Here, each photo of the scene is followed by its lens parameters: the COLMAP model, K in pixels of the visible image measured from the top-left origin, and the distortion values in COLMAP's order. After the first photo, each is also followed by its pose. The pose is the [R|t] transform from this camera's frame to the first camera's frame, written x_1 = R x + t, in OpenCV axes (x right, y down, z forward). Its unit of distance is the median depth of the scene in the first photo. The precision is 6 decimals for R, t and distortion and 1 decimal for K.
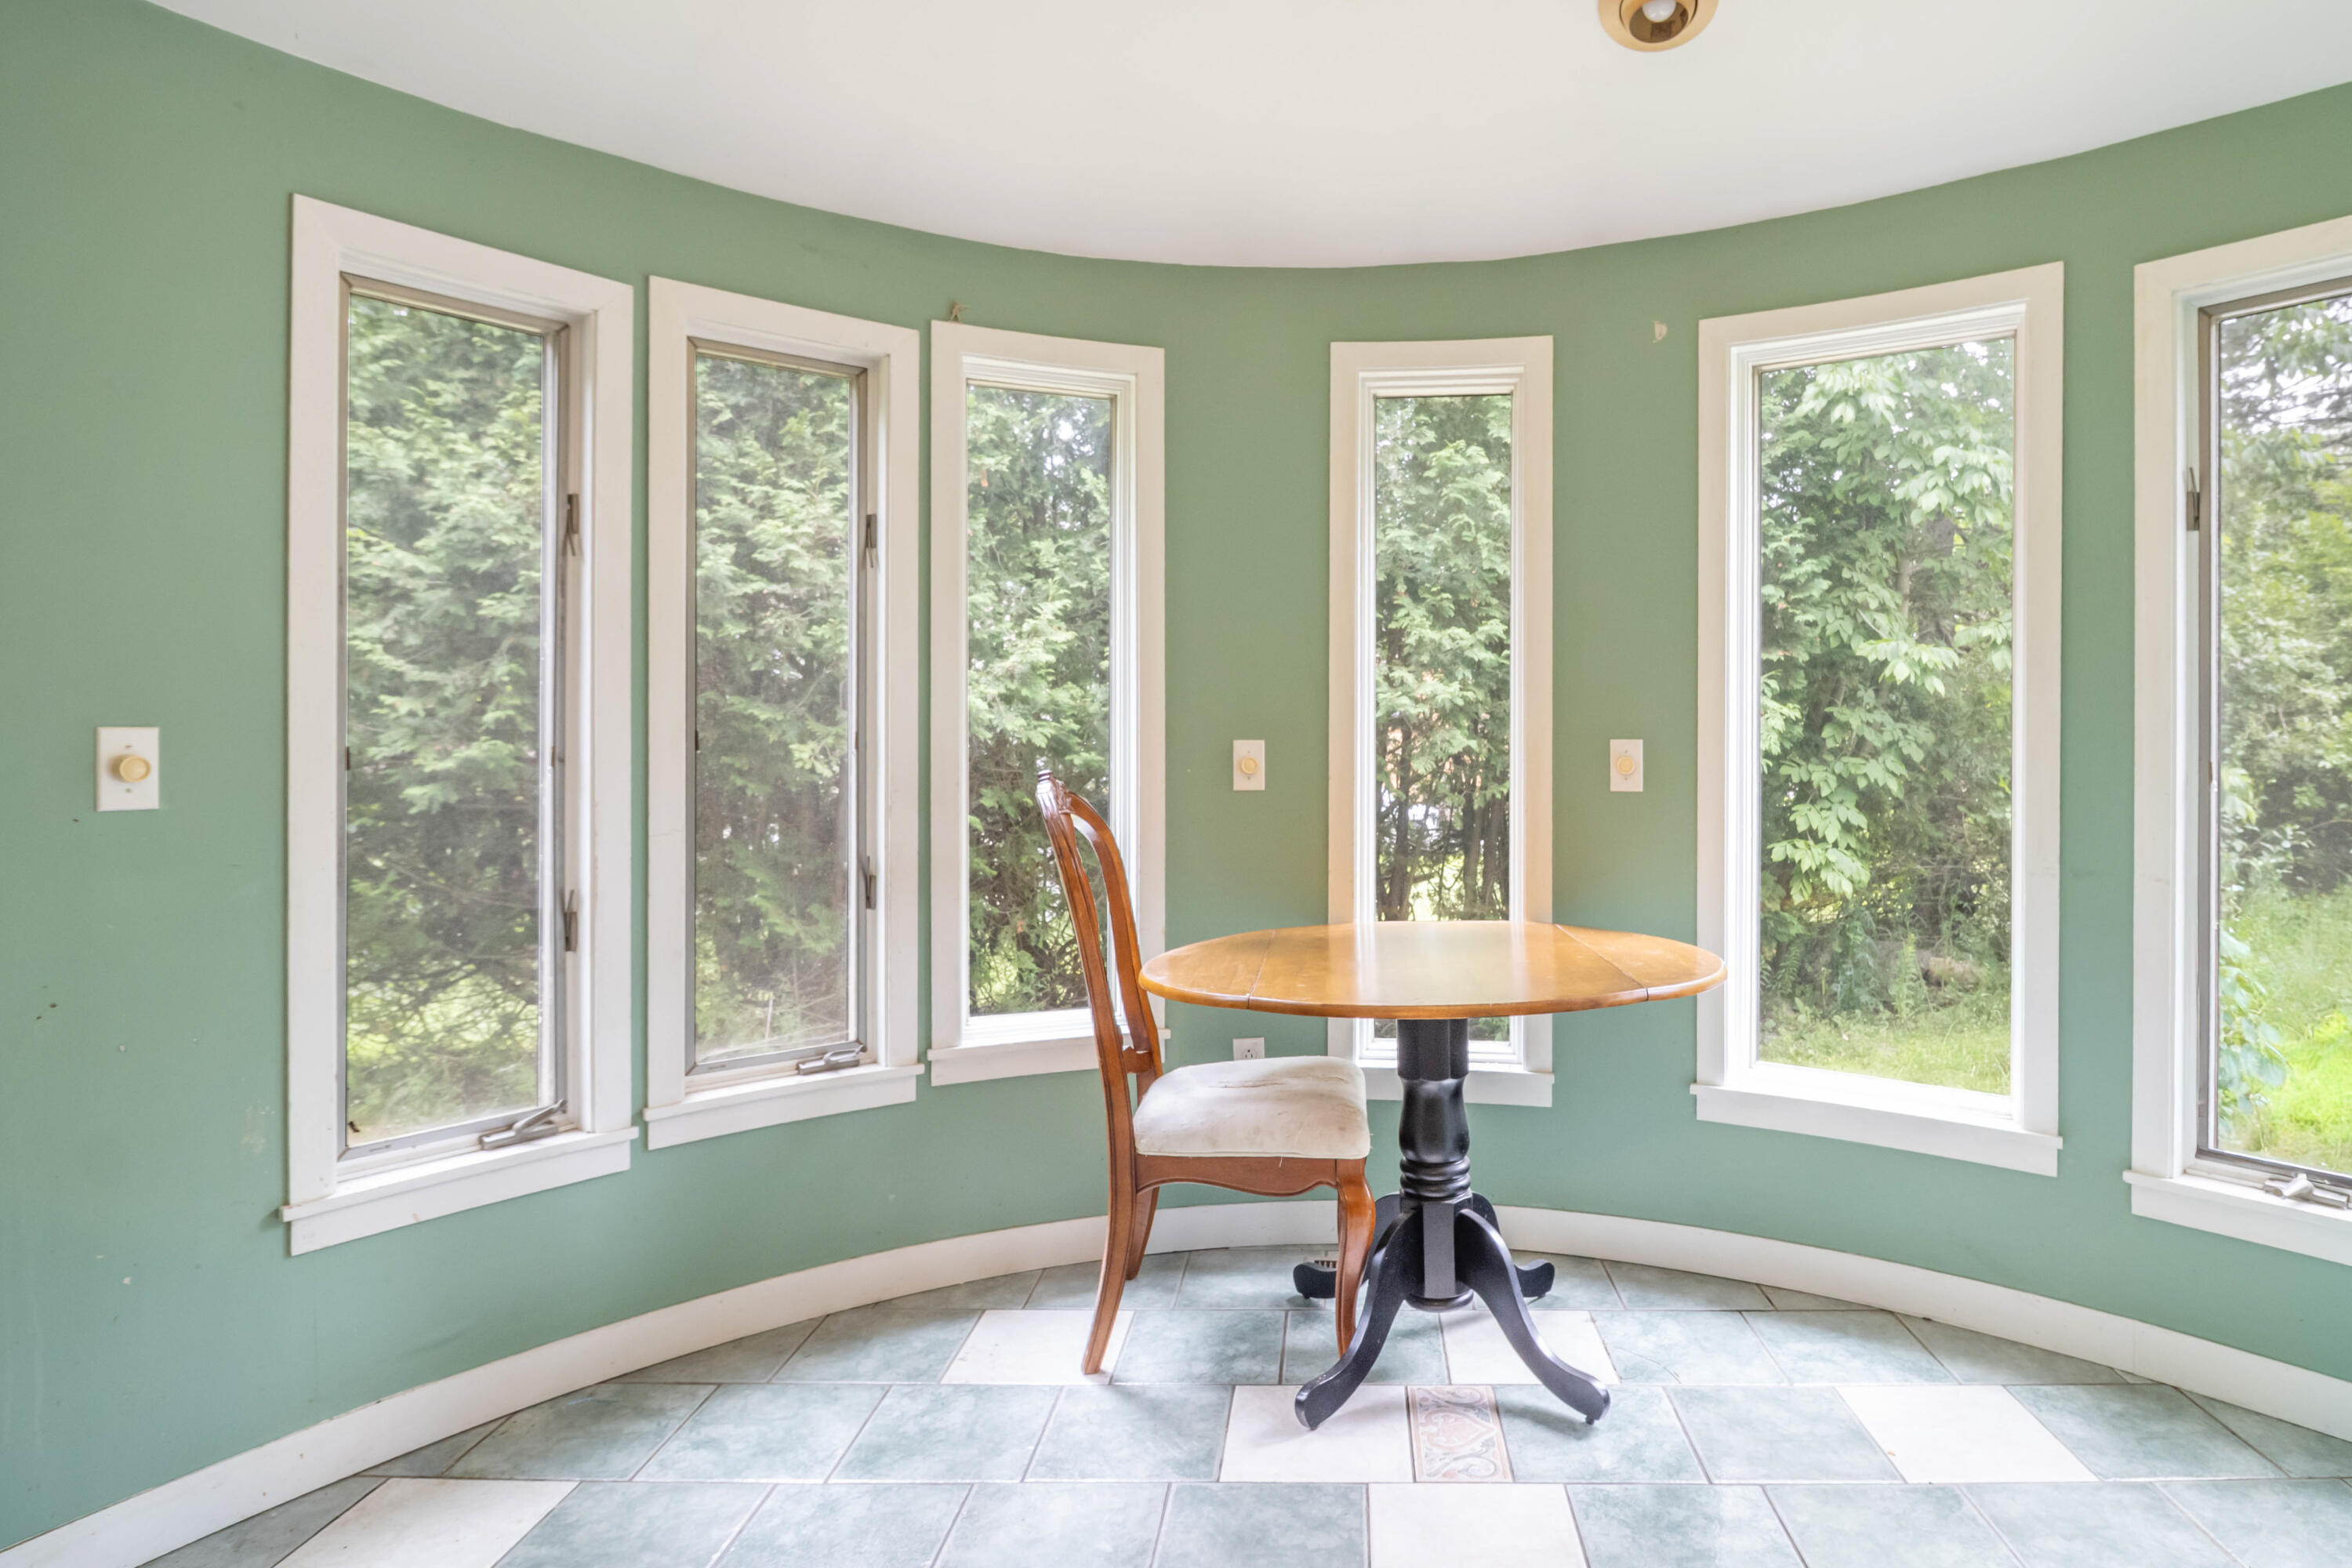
lens RADIAL K [[1296.7, 0, 1338.3], [0, 1296.7, 729.7], [0, 0, 1]] dist [-0.002323, -0.000173]
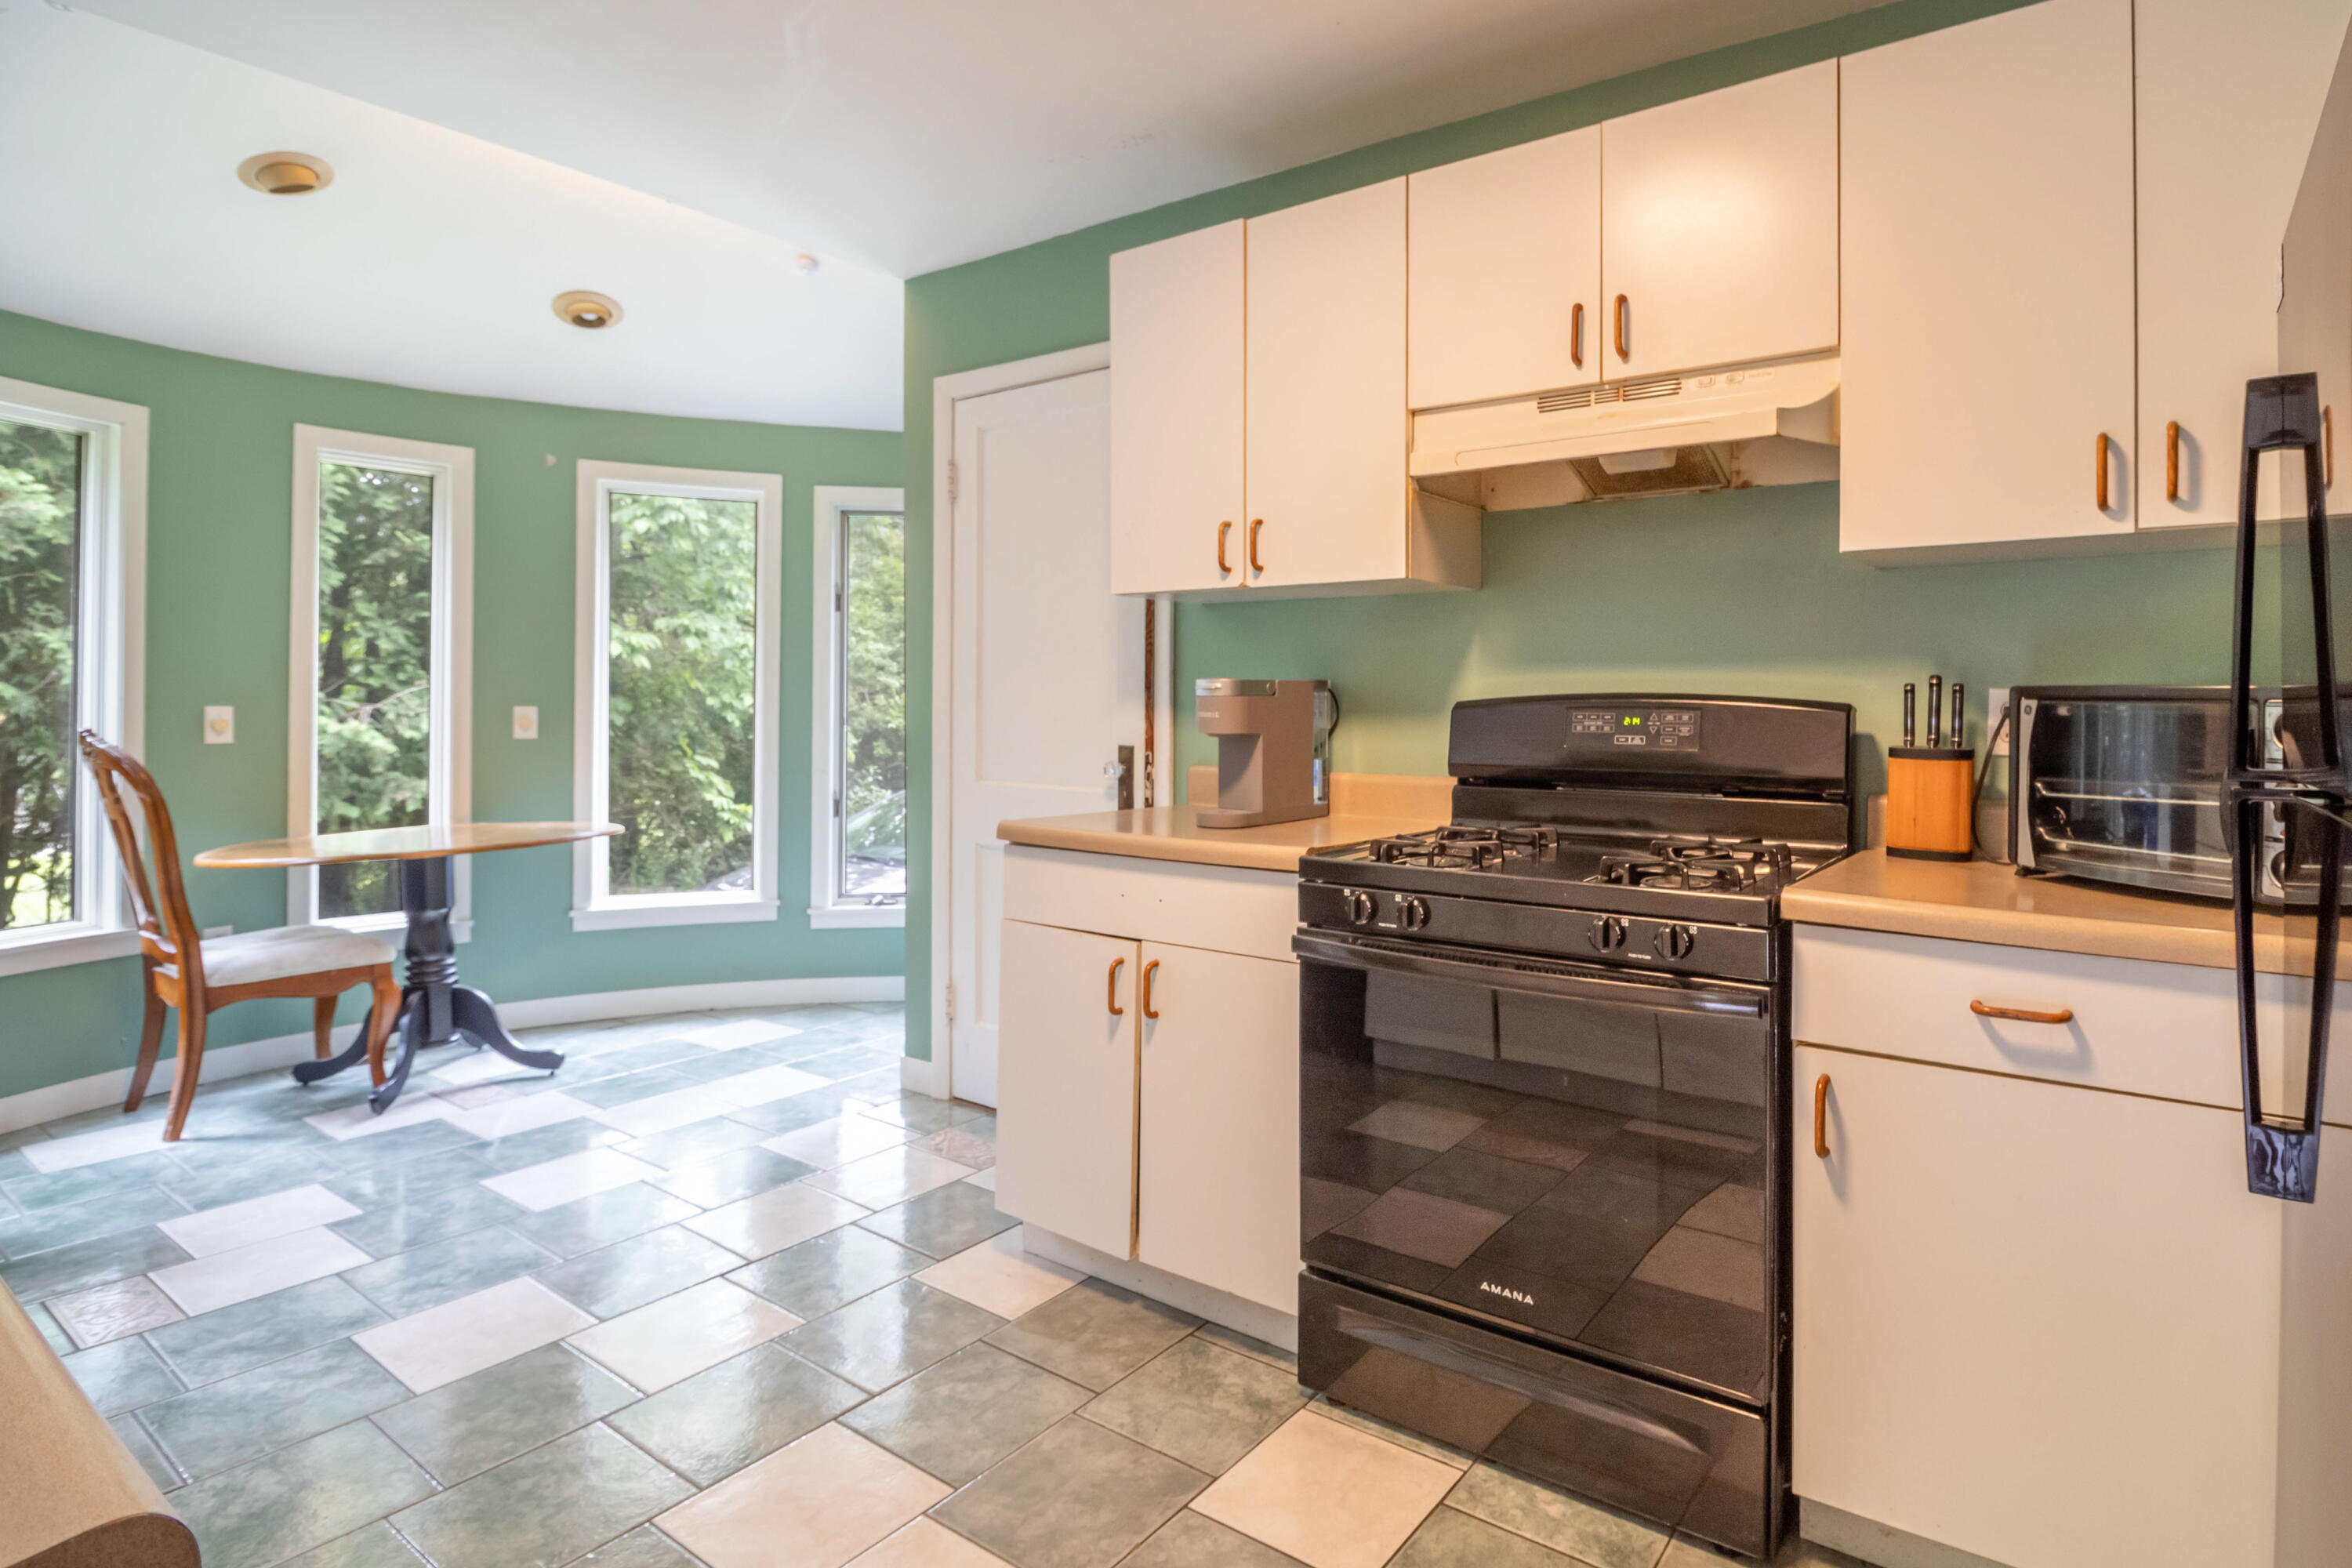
lens RADIAL K [[1193.4, 0, 1294.6], [0, 1193.4, 702.2], [0, 0, 1]] dist [-0.001707, -0.012183]
pose [[0.560682, 0.005189, 0.828015, -0.471451], [-0.004456, 0.999985, -0.003249, 0.002927], [-0.828019, -0.001867, 0.560696, -0.631024]]
